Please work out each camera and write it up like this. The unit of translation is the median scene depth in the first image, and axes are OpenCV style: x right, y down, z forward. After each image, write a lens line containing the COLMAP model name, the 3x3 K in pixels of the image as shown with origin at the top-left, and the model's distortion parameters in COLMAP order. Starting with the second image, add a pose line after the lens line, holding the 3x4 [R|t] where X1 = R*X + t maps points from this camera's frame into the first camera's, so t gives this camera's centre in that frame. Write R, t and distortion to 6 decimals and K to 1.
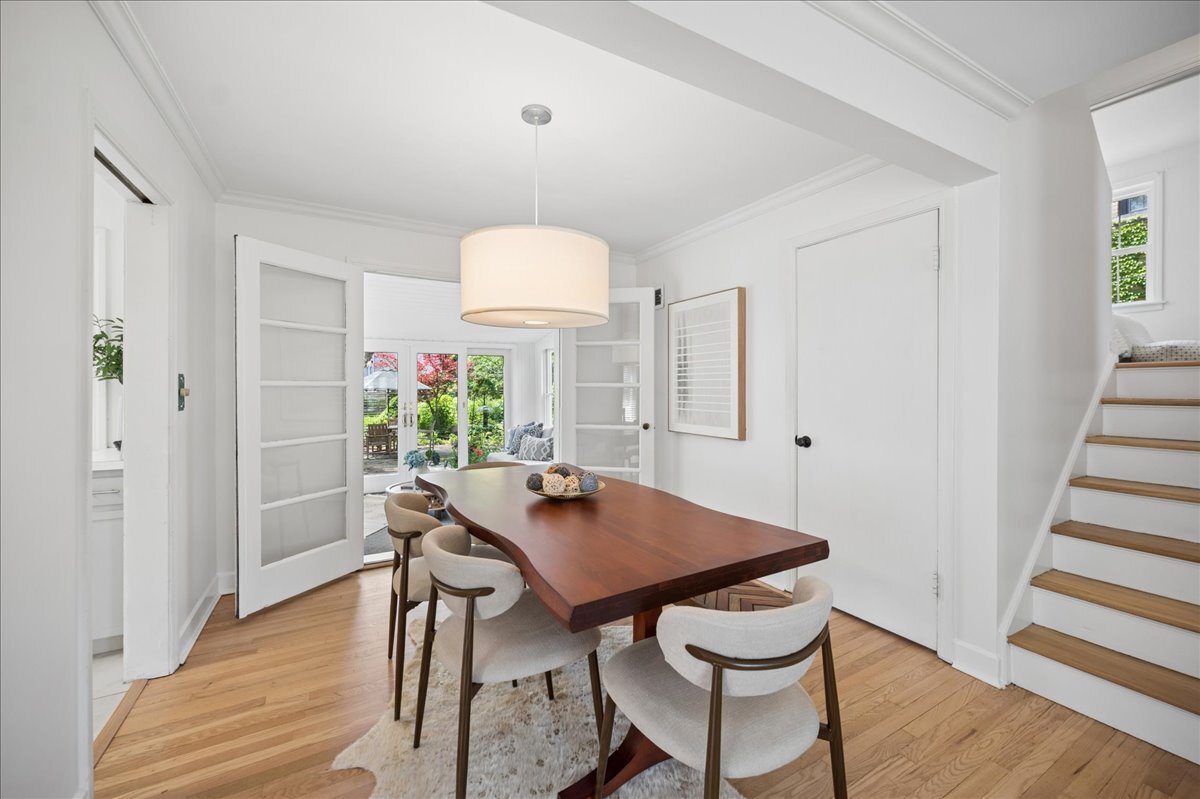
lens RADIAL K [[477.8, 0, 597.4], [0, 477.8, 391.0], [0, 0, 1]] dist [-0.003133, 0.000008]
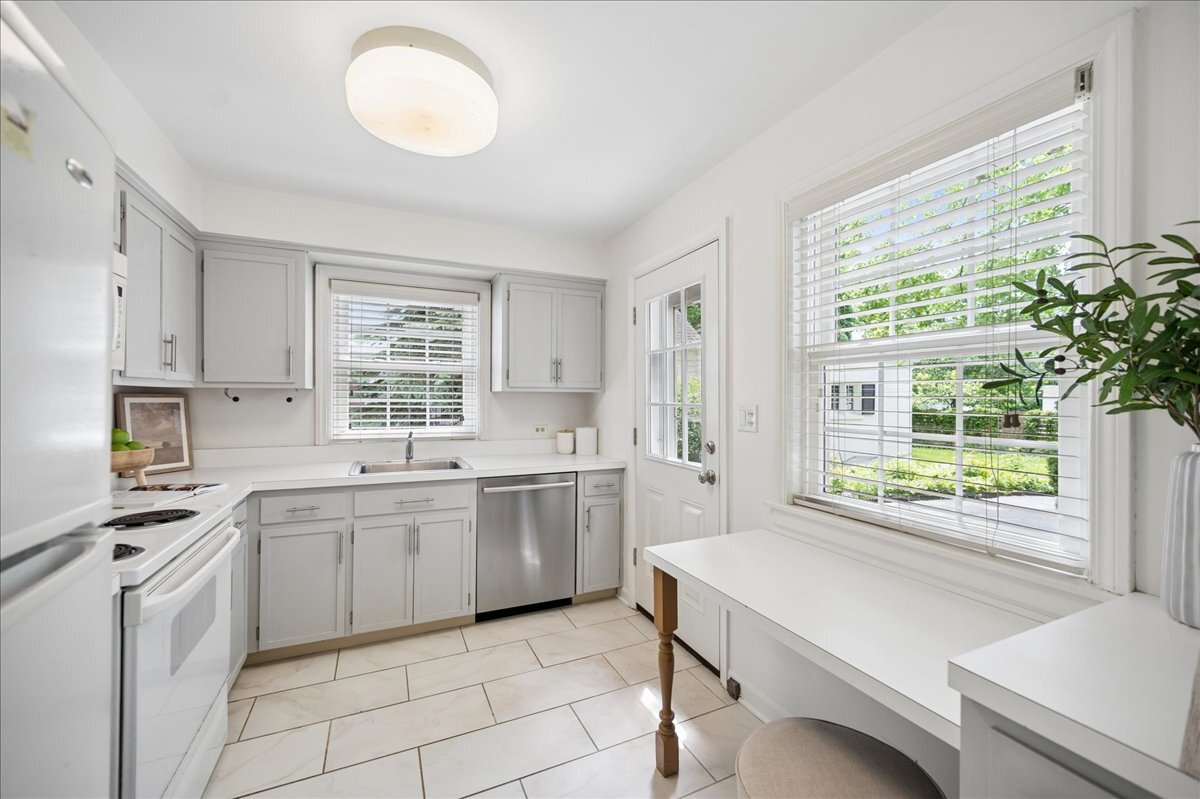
lens RADIAL K [[477.8, 0, 596.0], [0, 477.8, 397.3], [0, 0, 1]] dist [-0.003133, 0.000008]
pose [[-0.082675, -0.002571, -0.996573, -0.646882], [-0.008934, 0.999958, -0.001838, -0.030671], [0.996536, 0.008752, -0.082695, 0.634383]]
